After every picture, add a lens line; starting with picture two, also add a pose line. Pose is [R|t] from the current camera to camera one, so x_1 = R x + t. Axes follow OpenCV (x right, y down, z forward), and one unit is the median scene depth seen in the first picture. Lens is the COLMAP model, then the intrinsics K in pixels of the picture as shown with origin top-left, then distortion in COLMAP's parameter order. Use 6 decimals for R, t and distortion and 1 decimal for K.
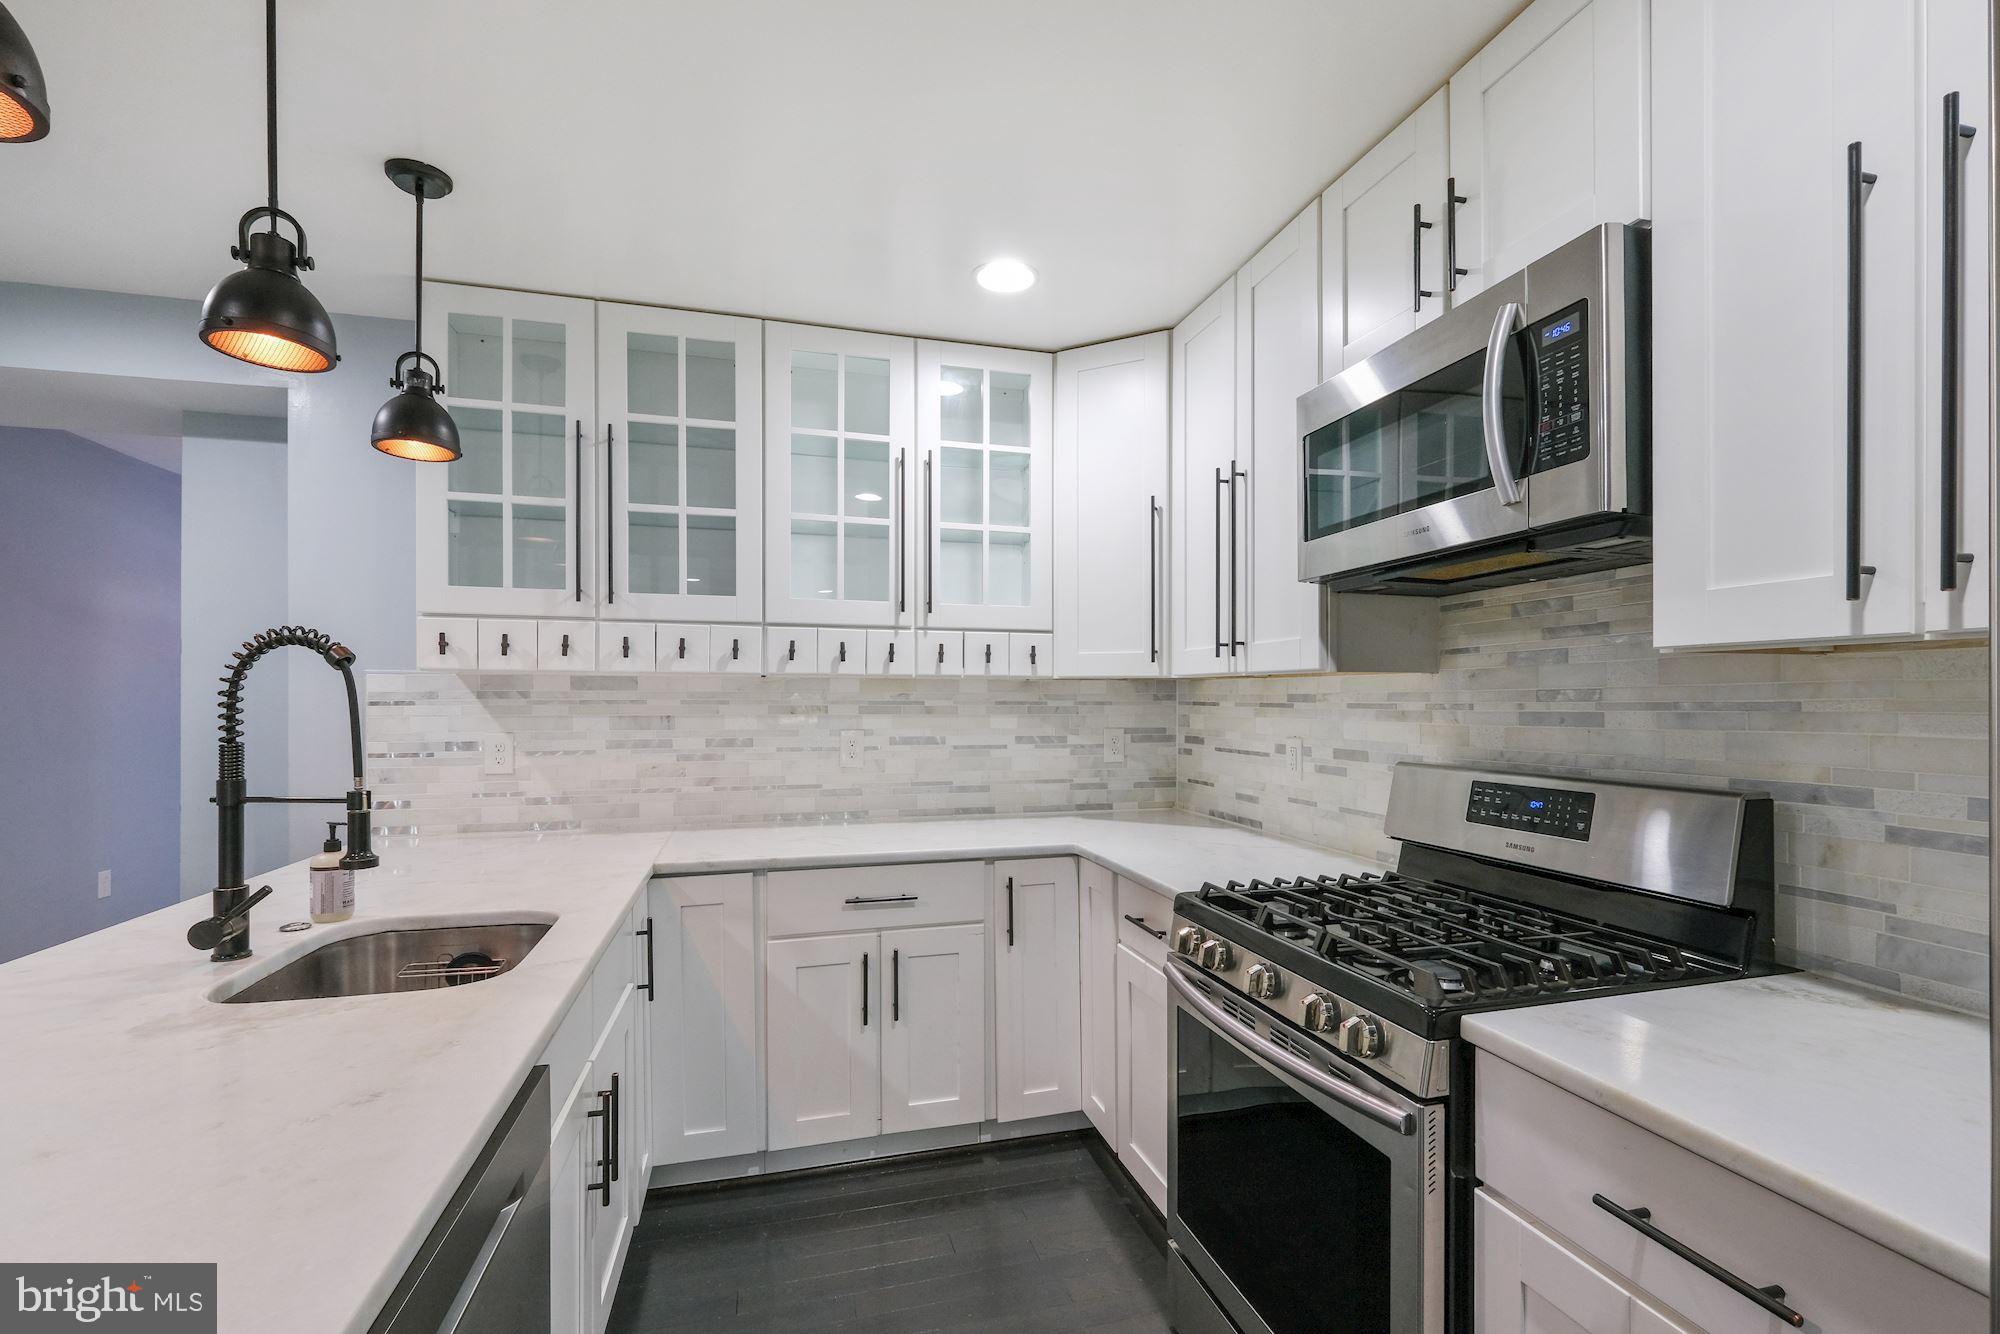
lens RADIAL K [[887.1, 0, 1003.7], [0, 887.1, 685.6], [0, 0, 1]] dist [-0.001786, -0.000543]
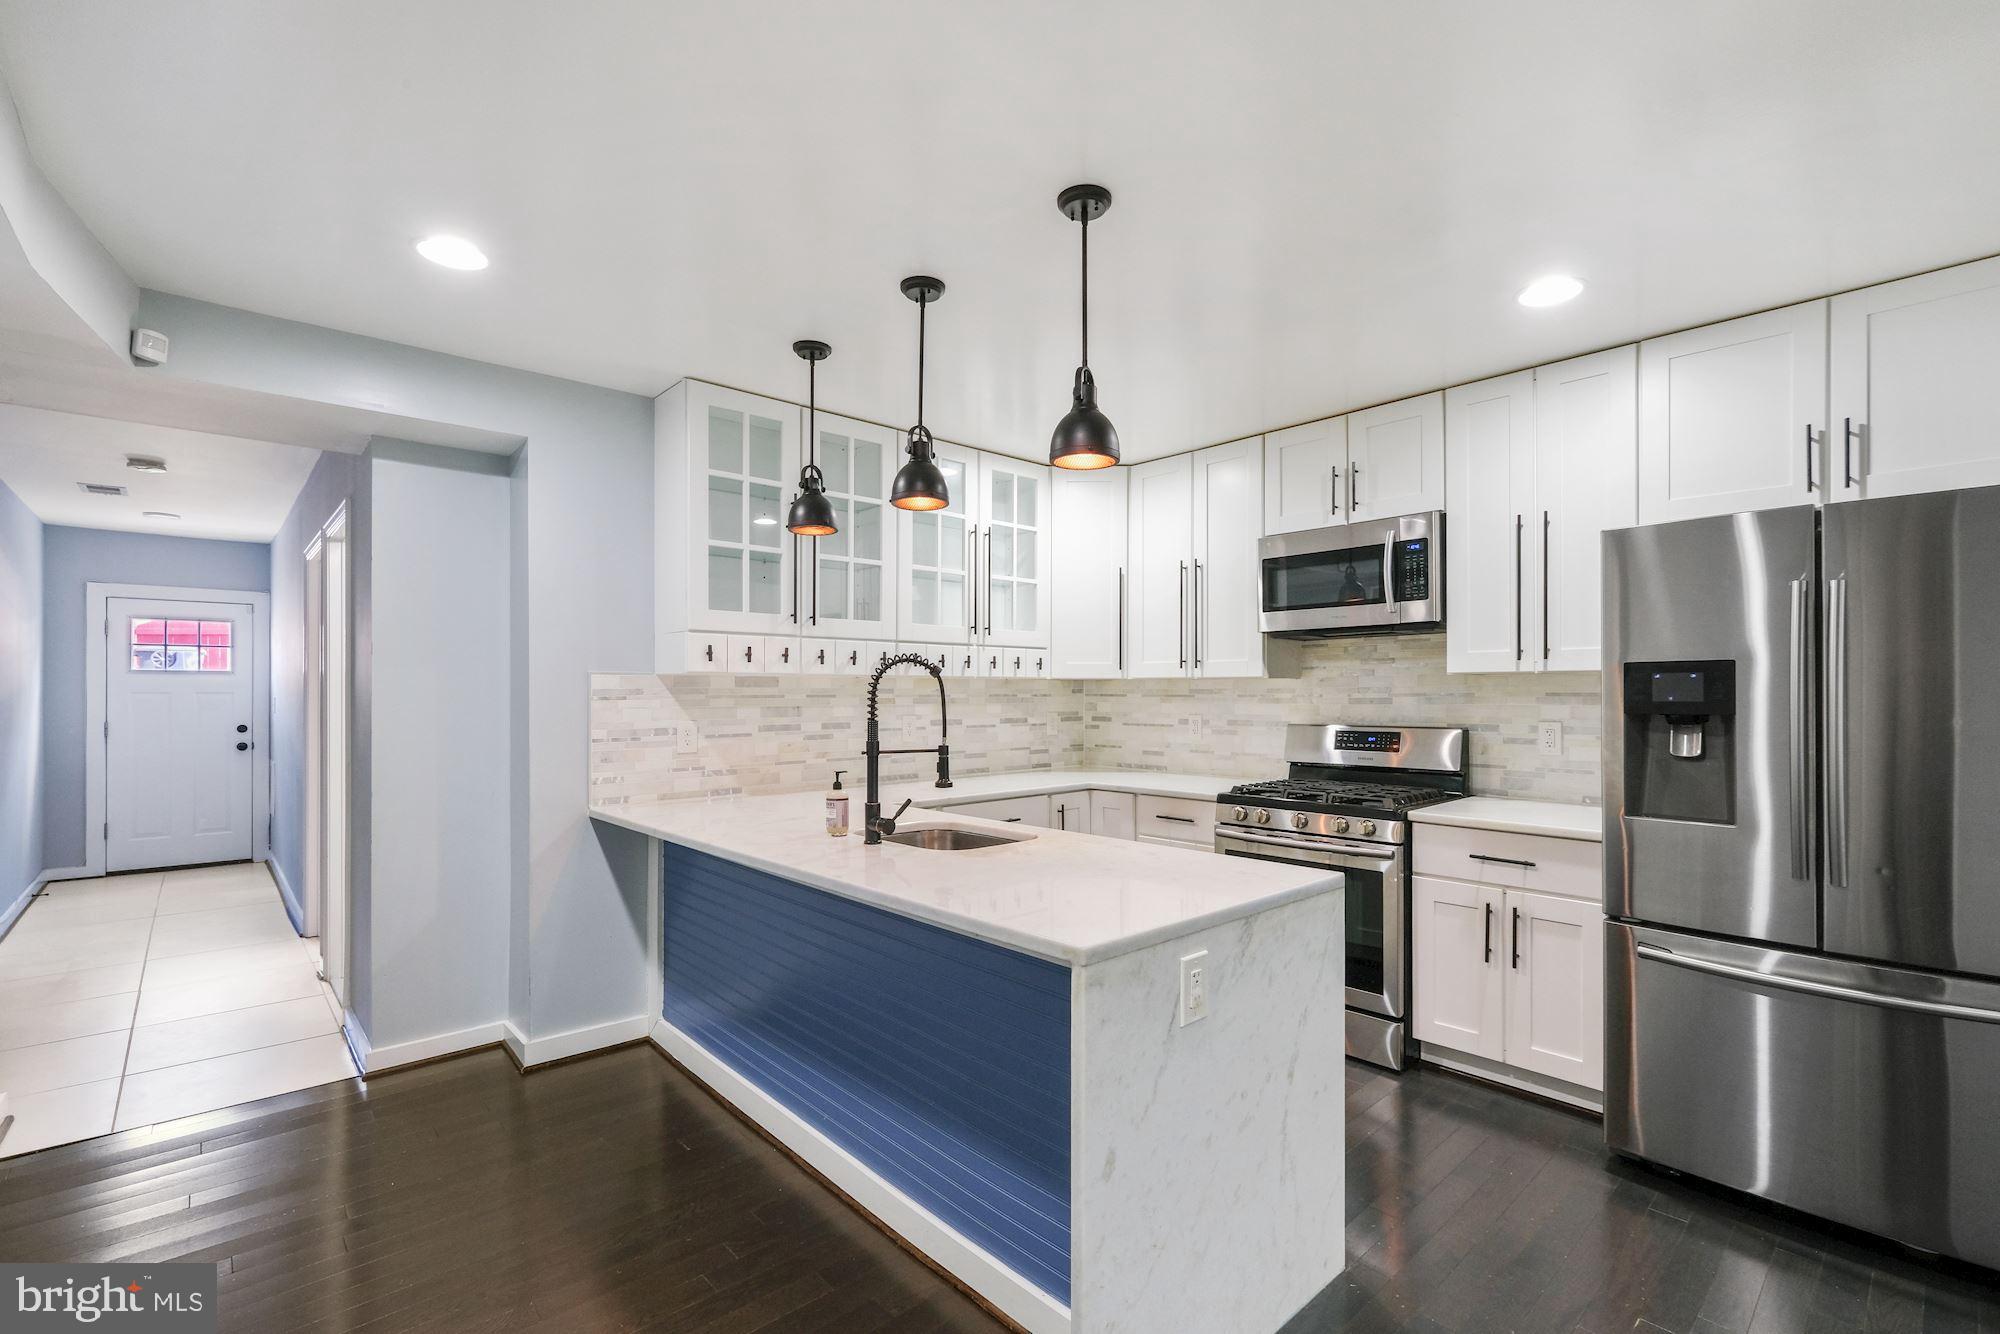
lens RADIAL K [[887.1, 0, 1005.7], [0, 887.1, 676.3], [0, 0, 1]] dist [-0.001786, -0.000543]
pose [[0.895304, 0.004202, 0.445436, -0.813459], [-0.003439, 0.999991, -0.002521, -0.010424], [-0.445442, 0.000725, 0.895310, -0.393877]]
